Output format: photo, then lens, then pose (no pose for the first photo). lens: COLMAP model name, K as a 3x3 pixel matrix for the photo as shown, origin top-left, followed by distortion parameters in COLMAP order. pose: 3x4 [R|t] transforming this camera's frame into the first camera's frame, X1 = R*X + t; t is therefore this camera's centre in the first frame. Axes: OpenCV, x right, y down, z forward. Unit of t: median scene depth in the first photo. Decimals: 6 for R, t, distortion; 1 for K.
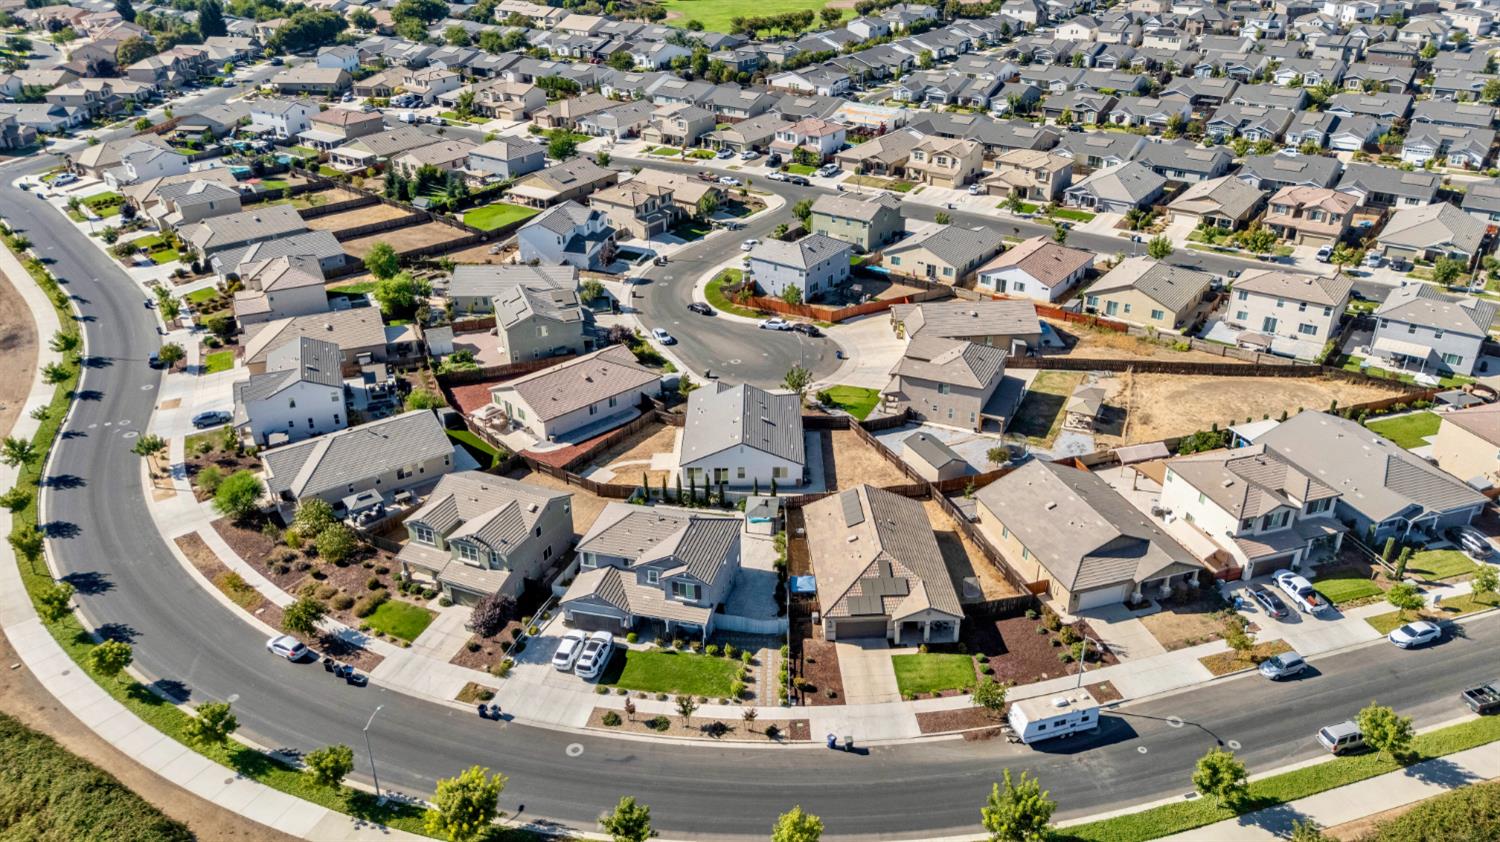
lens RADIAL K [[1103.6, 0, 749.0], [0, 1103.6, 418.9], [0, 0, 1]] dist [0.023448, 0.001867]
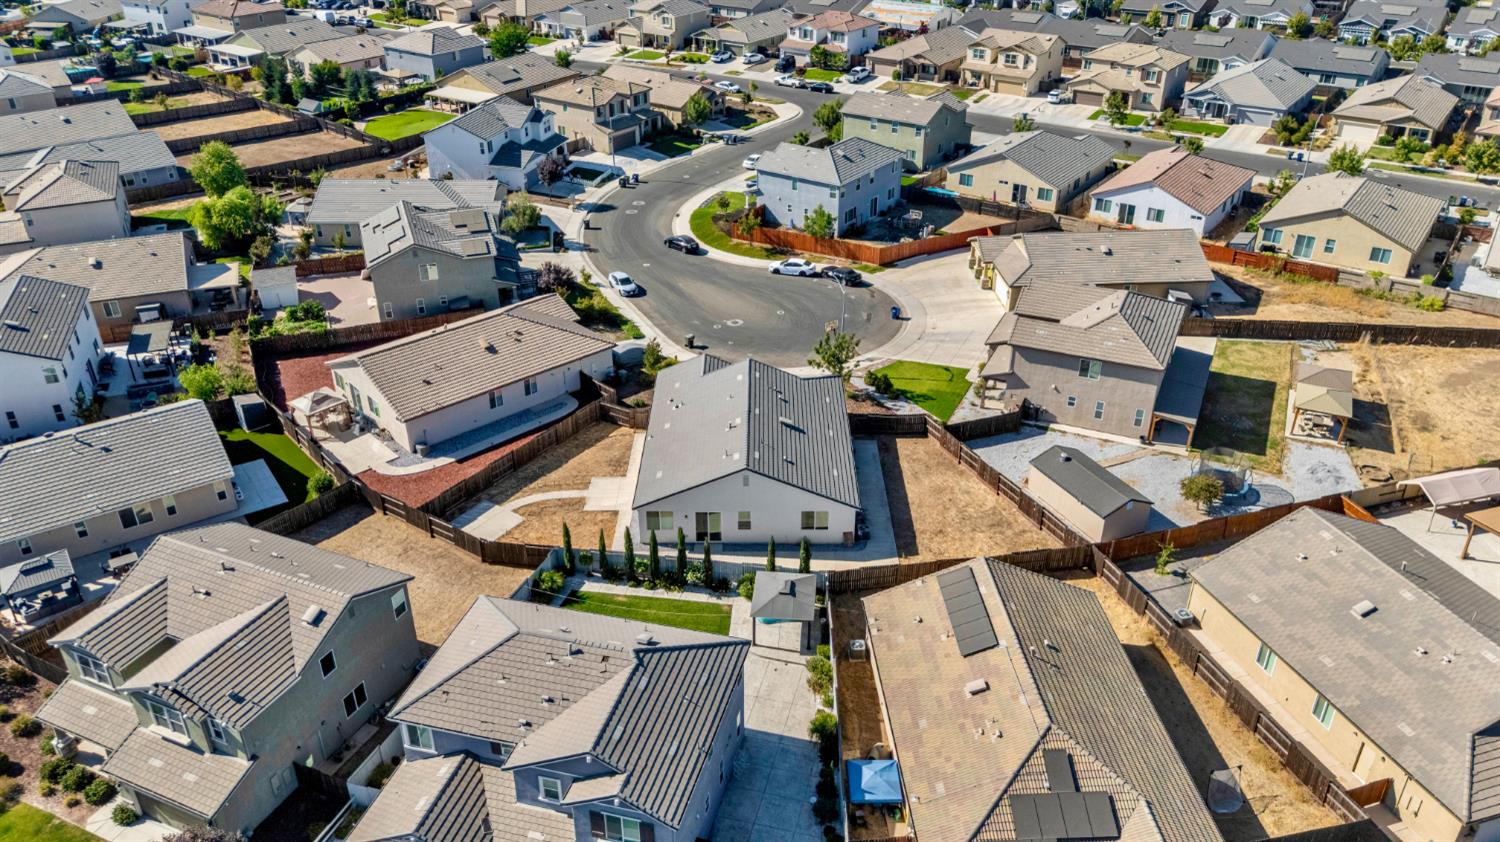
lens RADIAL K [[1103.6, 0, 751.4], [0, 1103.6, 420.7], [0, 0, 1]] dist [0.023448, 0.001867]
pose [[0.999969, 0.006426, 0.004579, -0.005249], [-0.006560, 0.999530, 0.029955, -0.014800], [-0.004384, -0.029984, 0.999541, 0.373905]]
